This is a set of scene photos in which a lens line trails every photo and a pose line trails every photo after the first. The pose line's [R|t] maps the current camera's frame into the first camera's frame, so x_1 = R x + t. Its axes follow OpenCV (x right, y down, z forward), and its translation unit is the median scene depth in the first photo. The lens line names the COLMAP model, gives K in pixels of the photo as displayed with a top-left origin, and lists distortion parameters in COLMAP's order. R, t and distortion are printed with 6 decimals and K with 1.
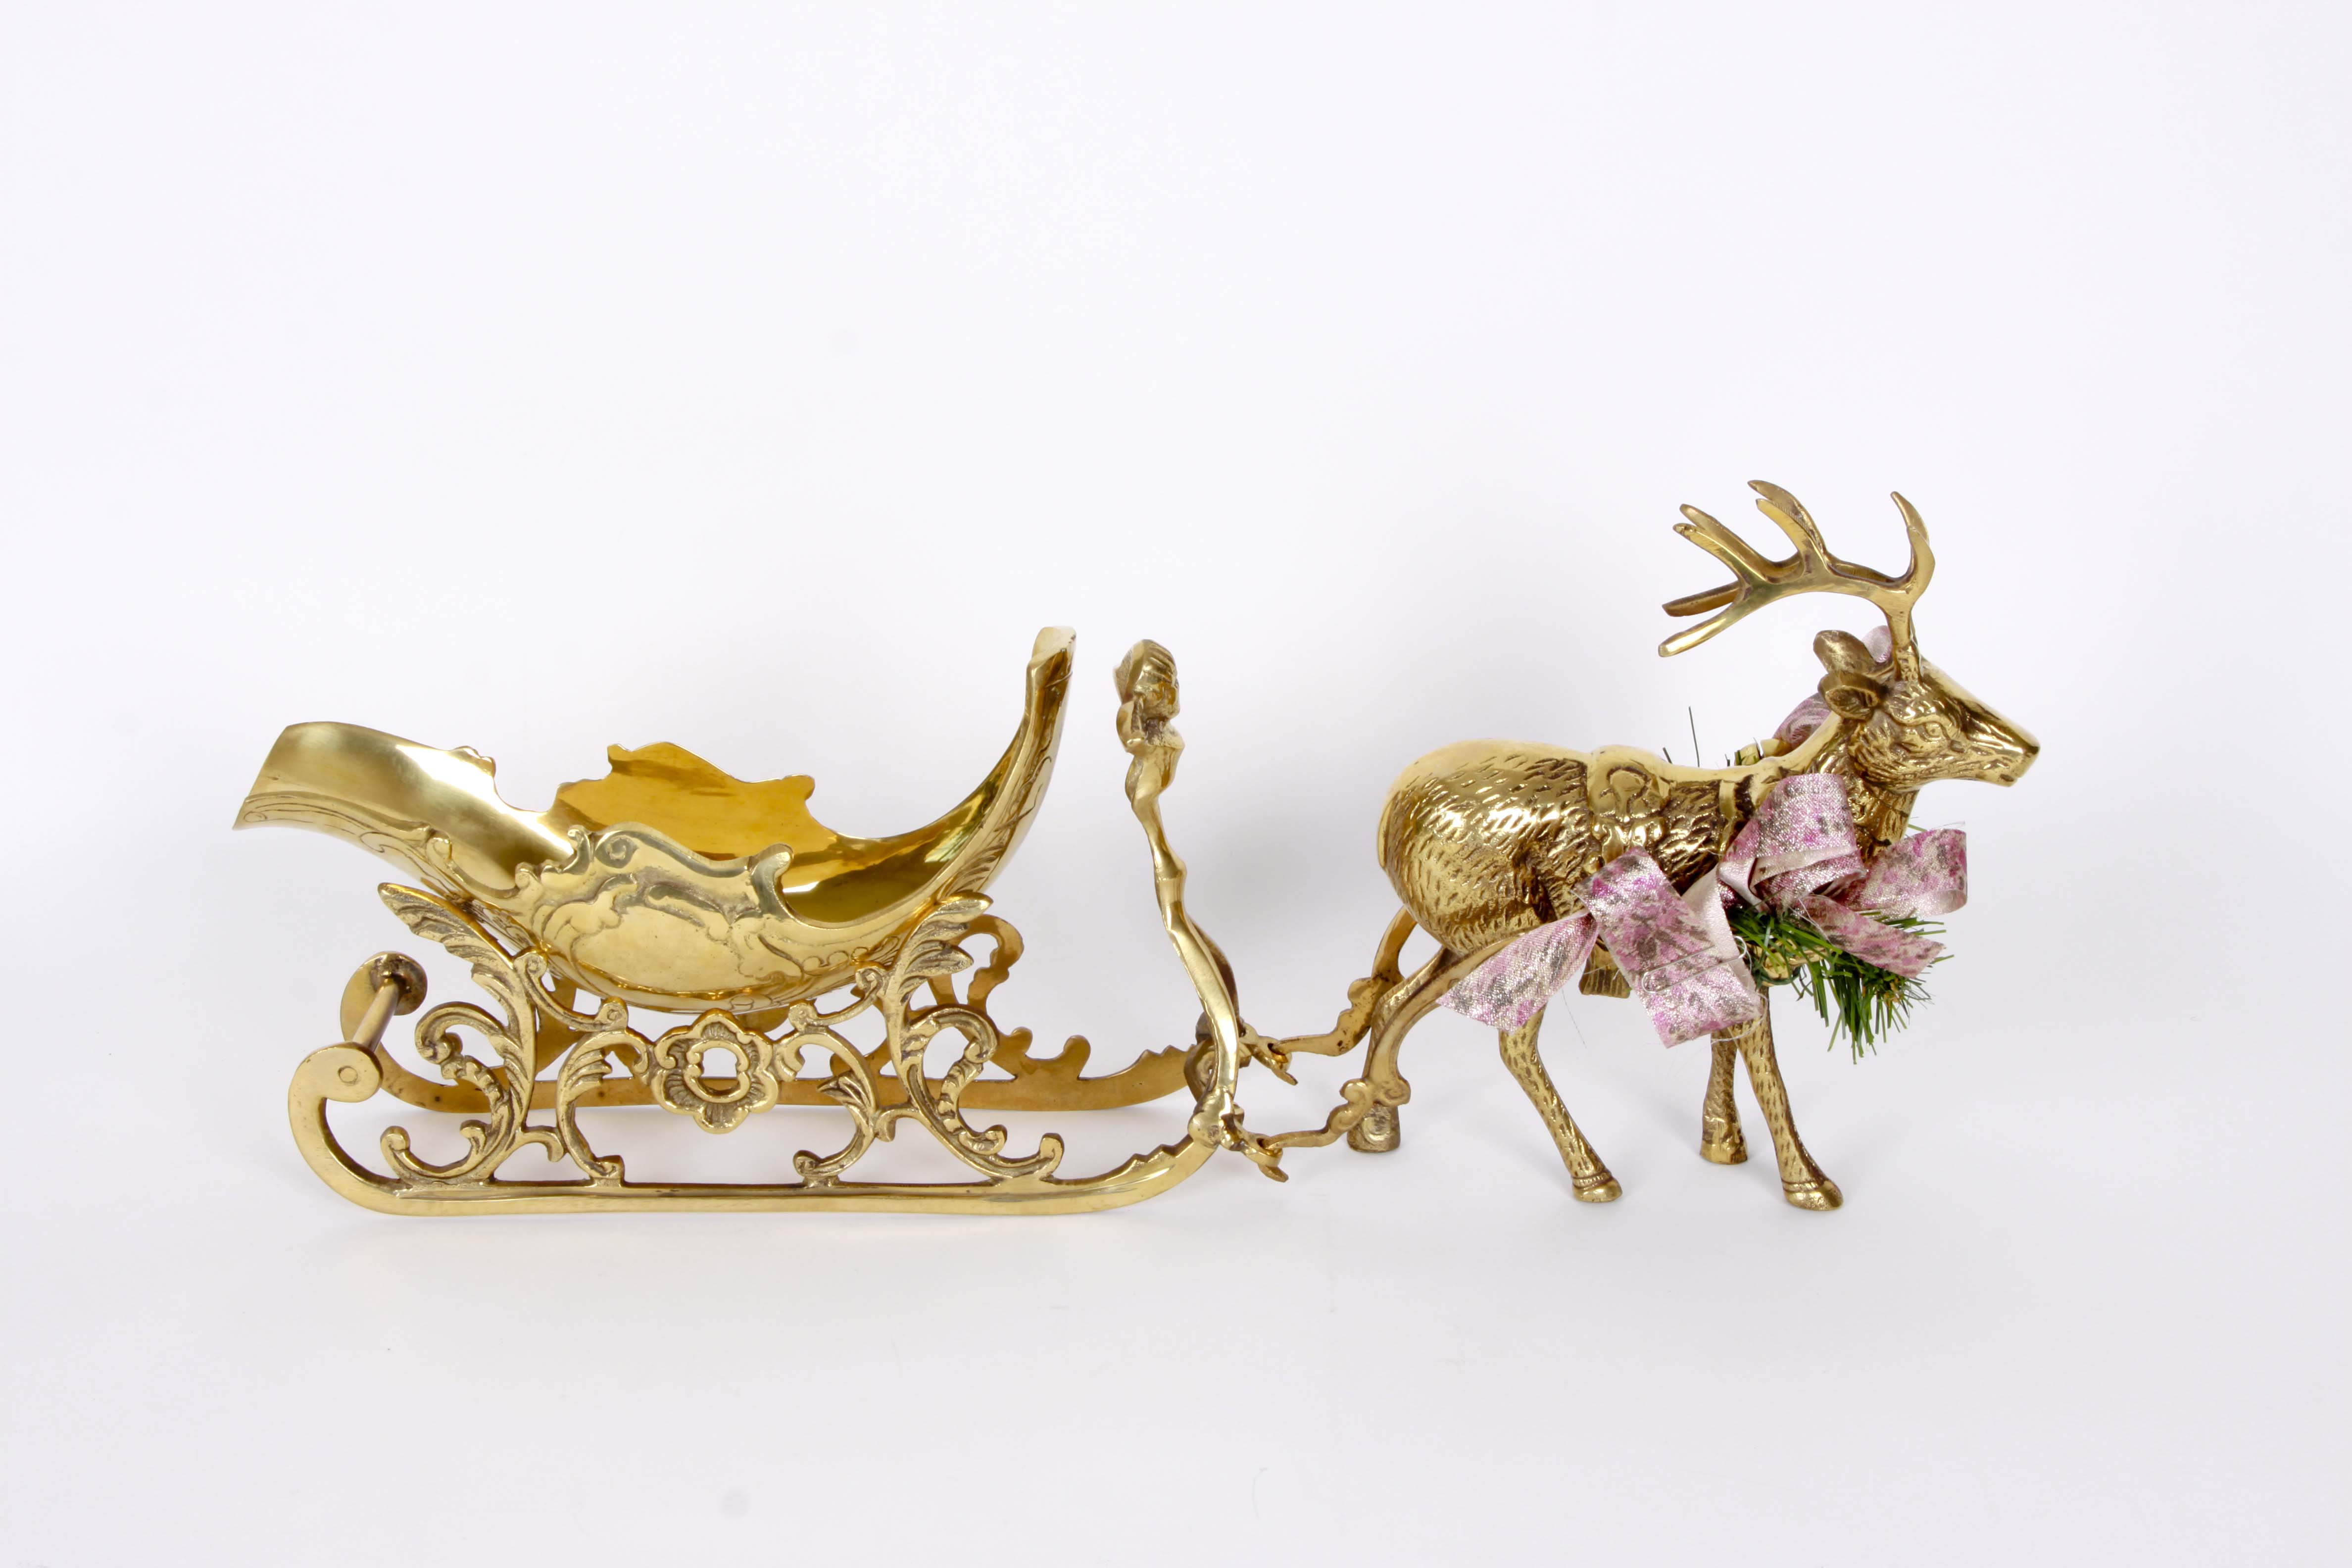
lens RADIAL K [[4282.4, 0, 1176.0], [0, 4282.4, 784.0], [0, 0, 1]] dist [0.023154, 0.075688]
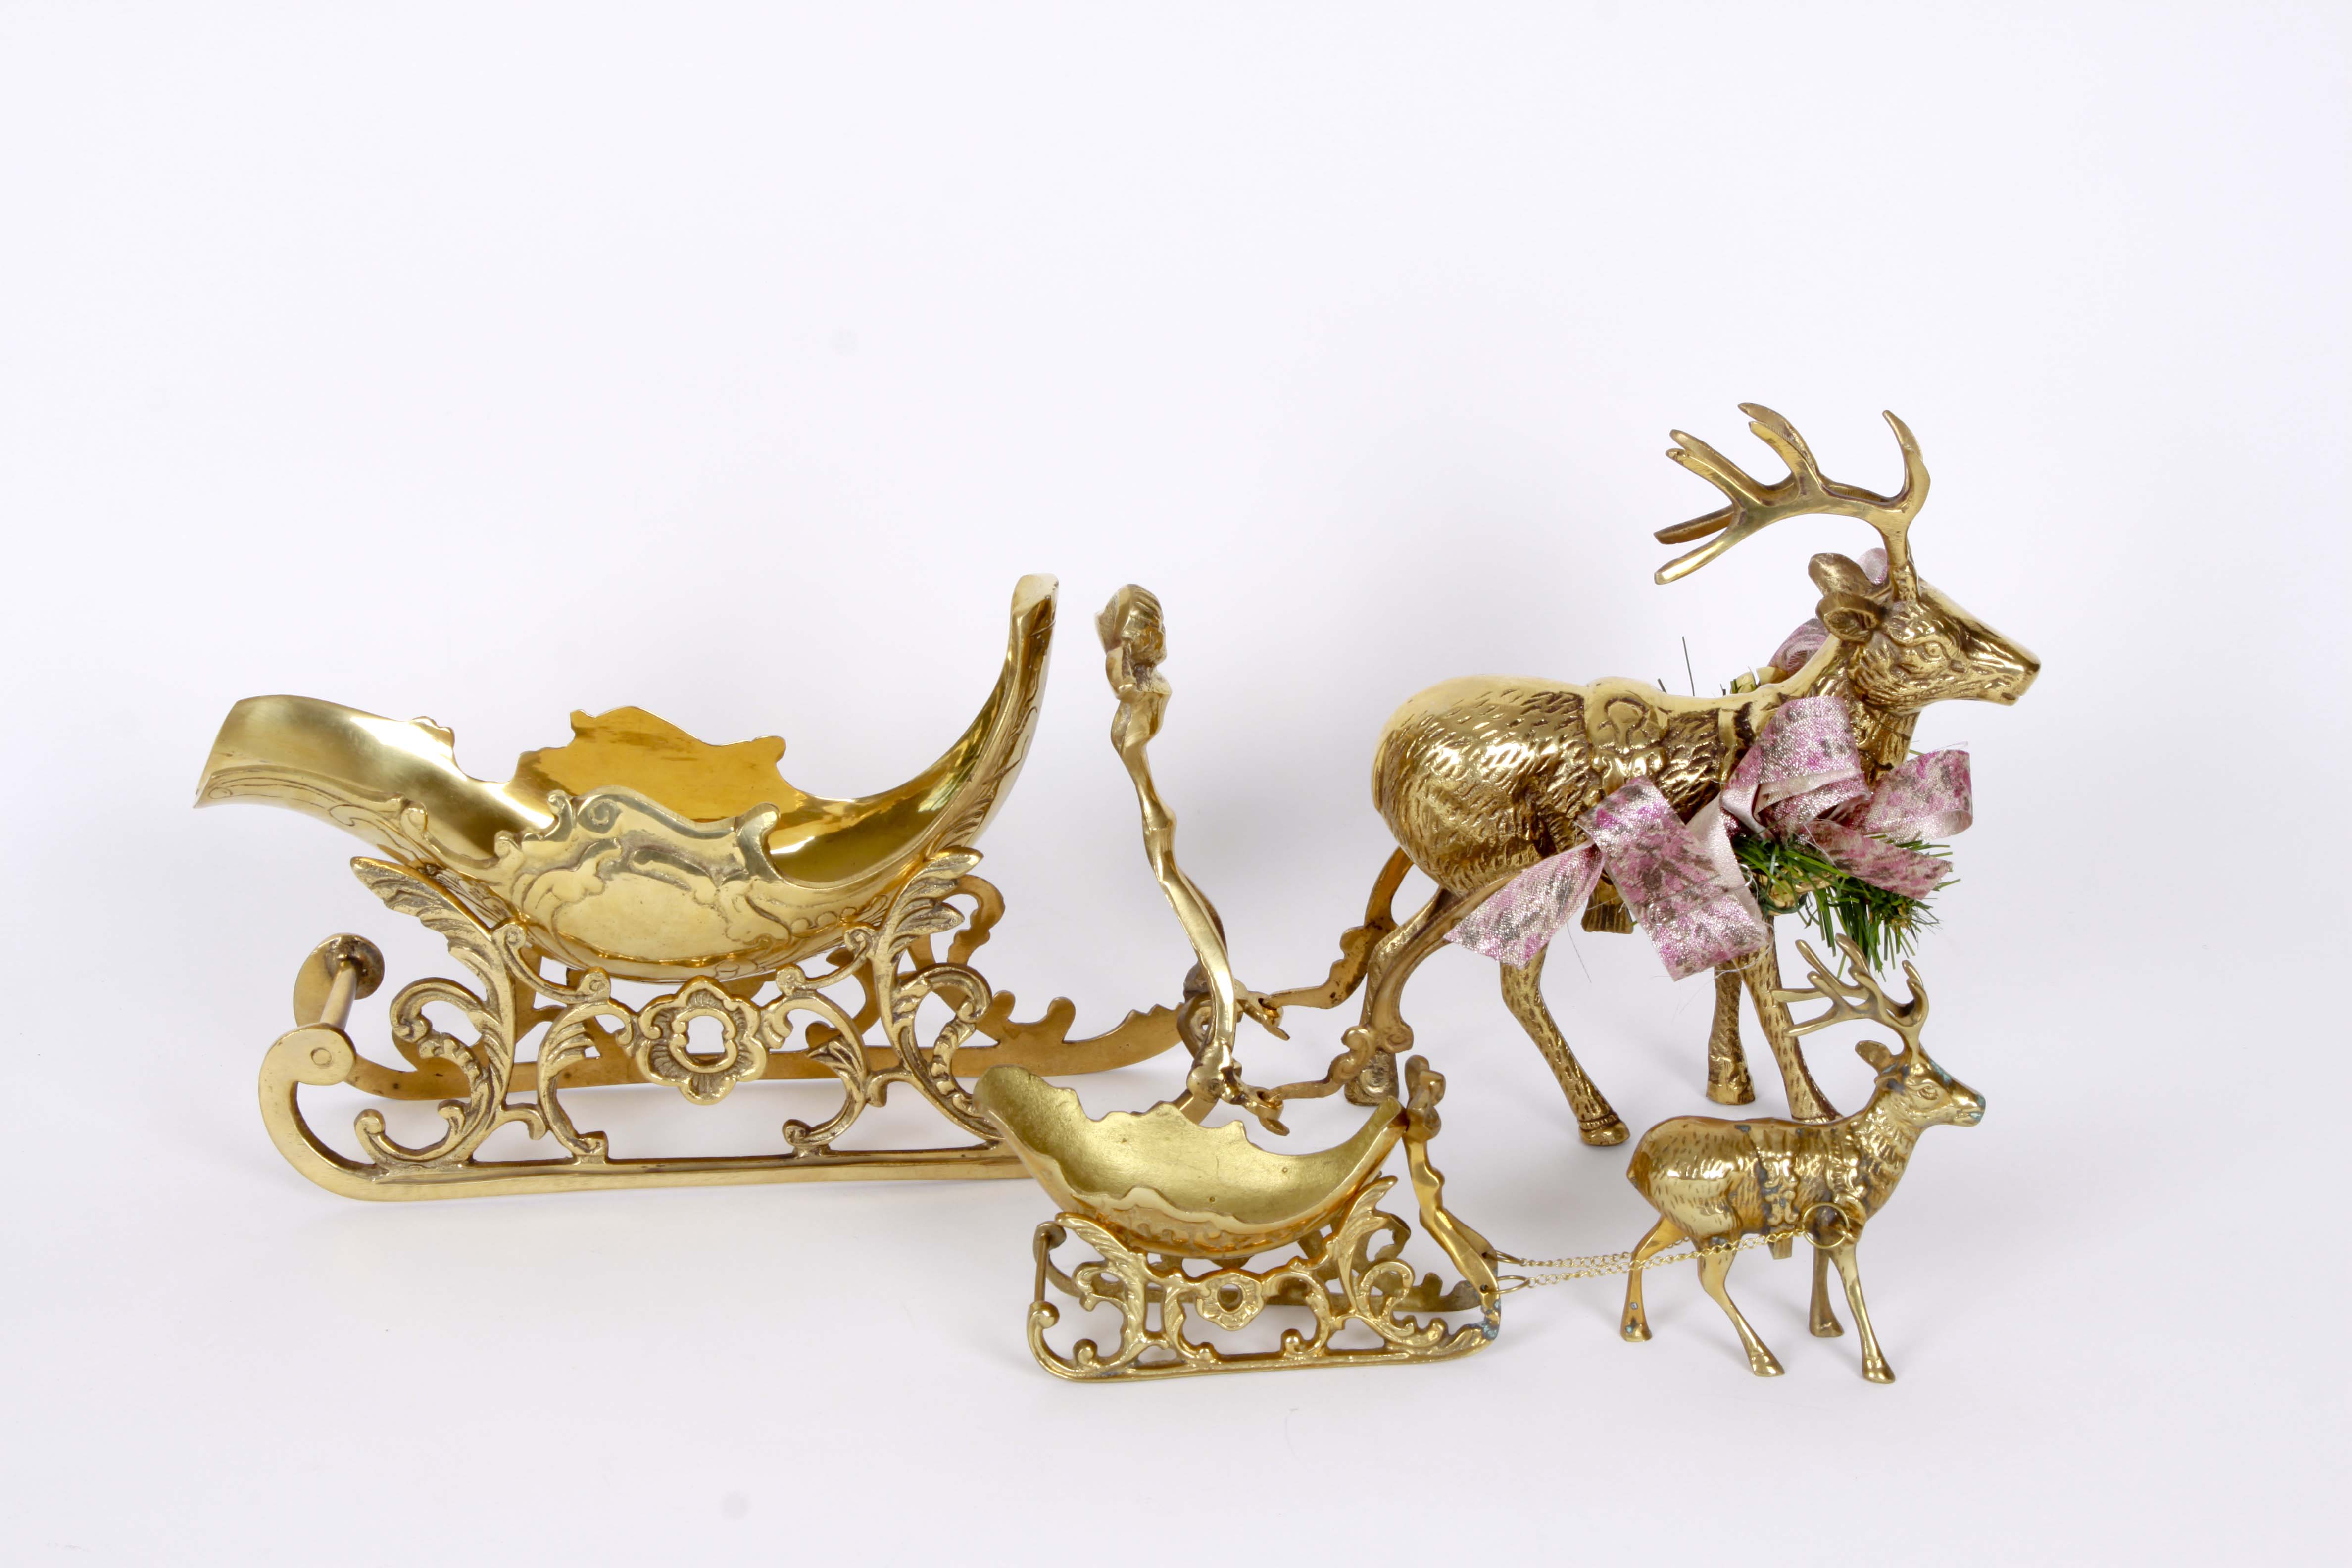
lens RADIAL K [[5357.7, 0, 1176.0], [0, 5357.7, 784.0], [0, 0, 1]] dist [0.154566, -0.317795]
pose [[0.998556, -0.031490, 0.043532, -0.051361], [0.031718, 0.999486, -0.004570, 0.017924], [-0.043366, 0.005944, 0.999042, -0.225355]]
